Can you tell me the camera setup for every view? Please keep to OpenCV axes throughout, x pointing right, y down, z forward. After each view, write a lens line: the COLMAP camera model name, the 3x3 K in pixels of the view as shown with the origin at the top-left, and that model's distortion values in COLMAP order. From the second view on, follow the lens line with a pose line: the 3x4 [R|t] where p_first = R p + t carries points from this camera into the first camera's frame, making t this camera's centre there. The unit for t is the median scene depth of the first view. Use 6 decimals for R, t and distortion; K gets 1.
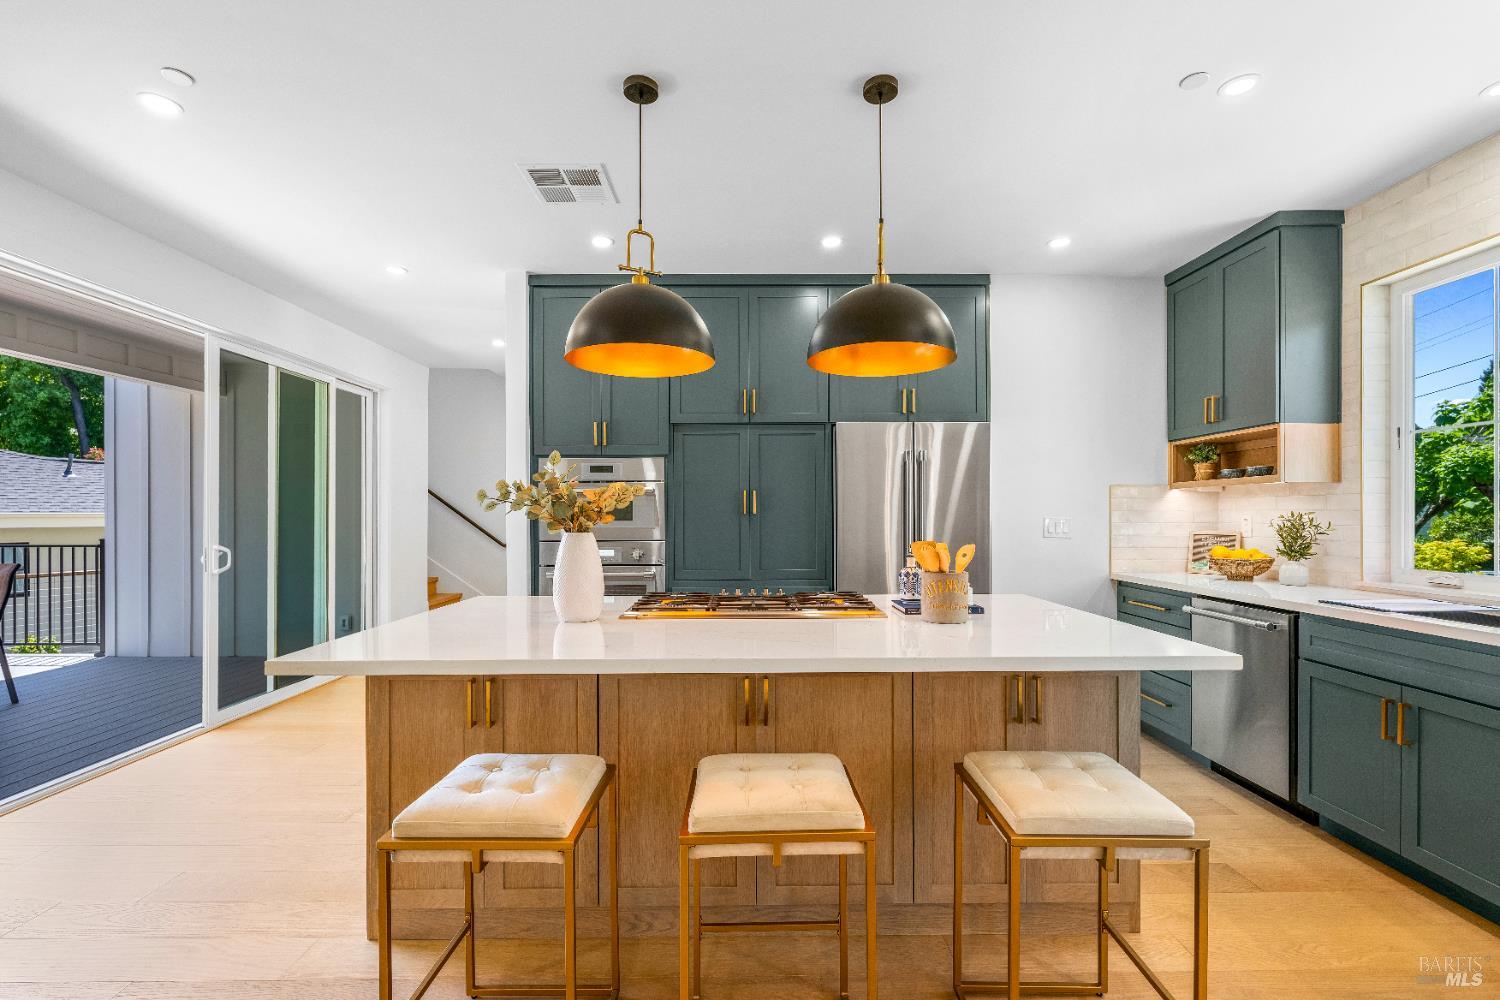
lens RADIAL K [[661.1, 0, 750.0], [0, 661.1, 500.0], [0, 0, 1]] dist [0.000822, 0.000022]
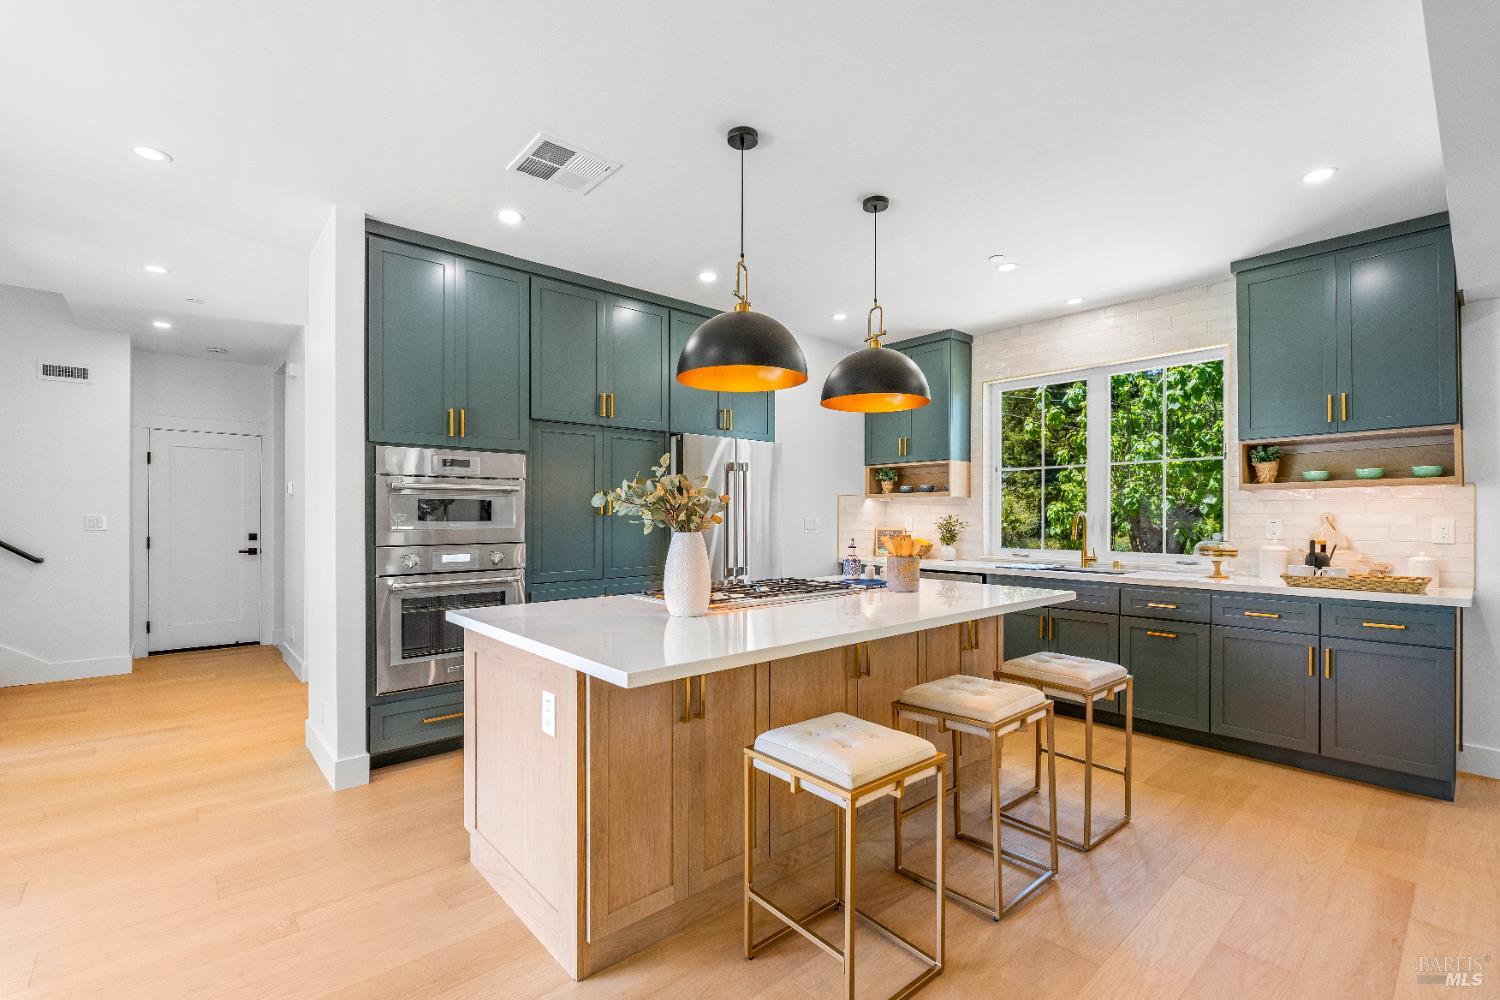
lens RADIAL K [[665.3, 0, 750.5], [0, 665.3, 512.1], [0, 0, 1]] dist [-0.018288, -0.000087]
pose [[0.753138, 0.005741, 0.657837, -0.512216], [-0.020682, 0.999674, 0.014954, -0.003039], [-0.657537, -0.024868, 0.753012, 0.077810]]
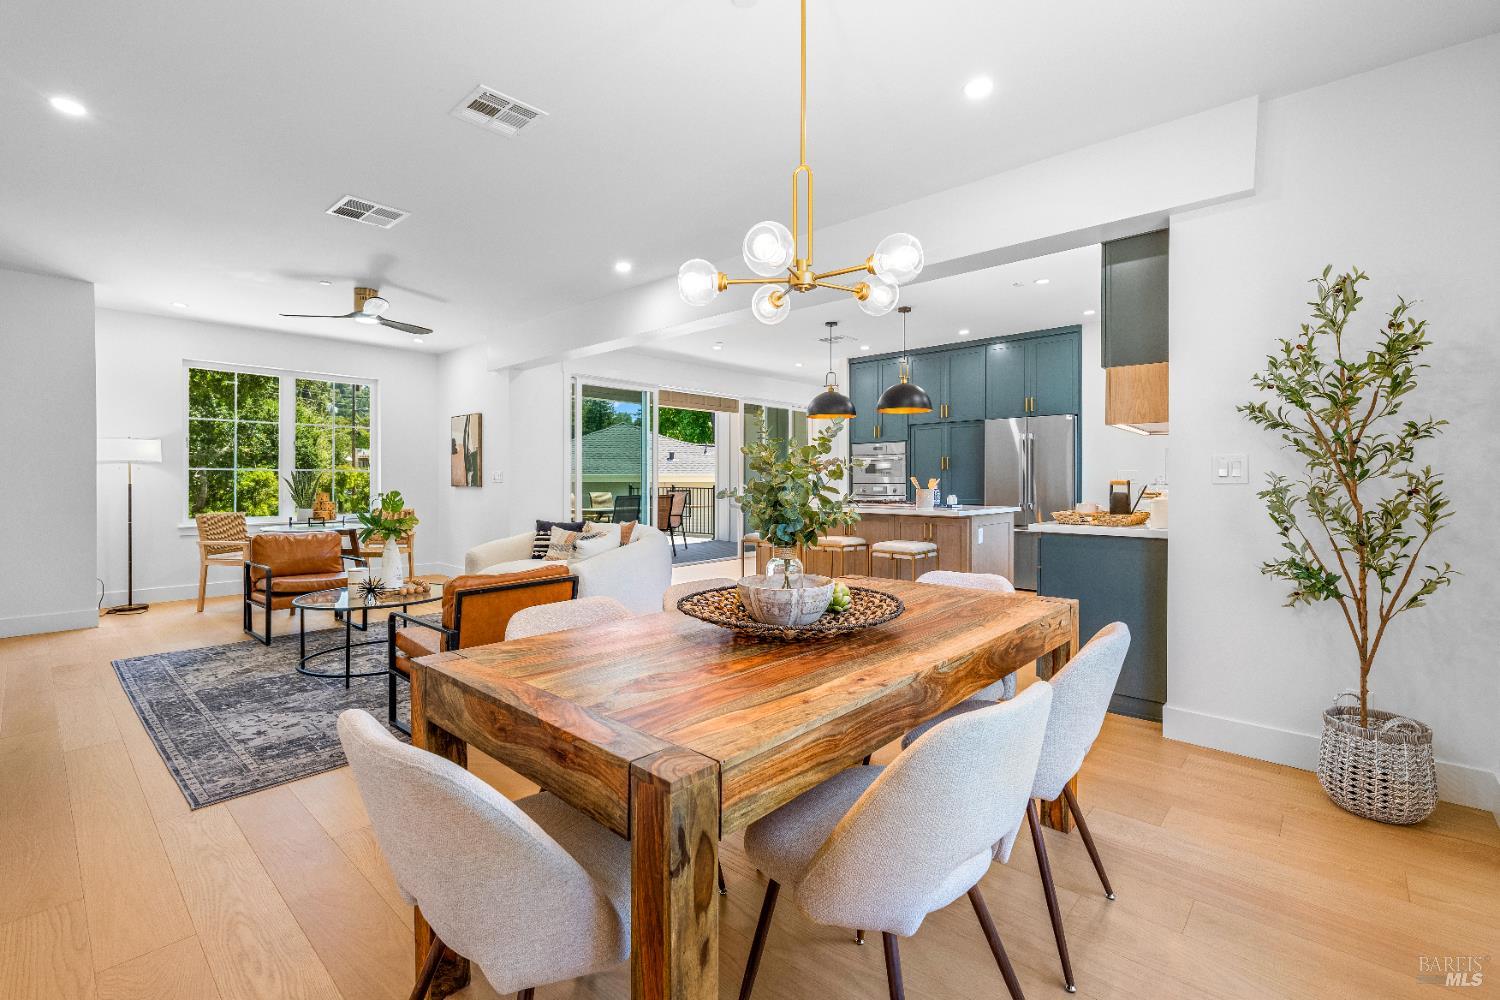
lens RADIAL K [[661.1, 0, 750.0], [0, 661.1, 500.0], [0, 0, 1]] dist [0.000822, 0.000022]
pose [[0.740227, 0.027309, -0.671802, 0.878651], [0.005593, 0.998890, 0.046768, 0.014980], [0.672334, -0.038376, 0.739253, -0.806996]]
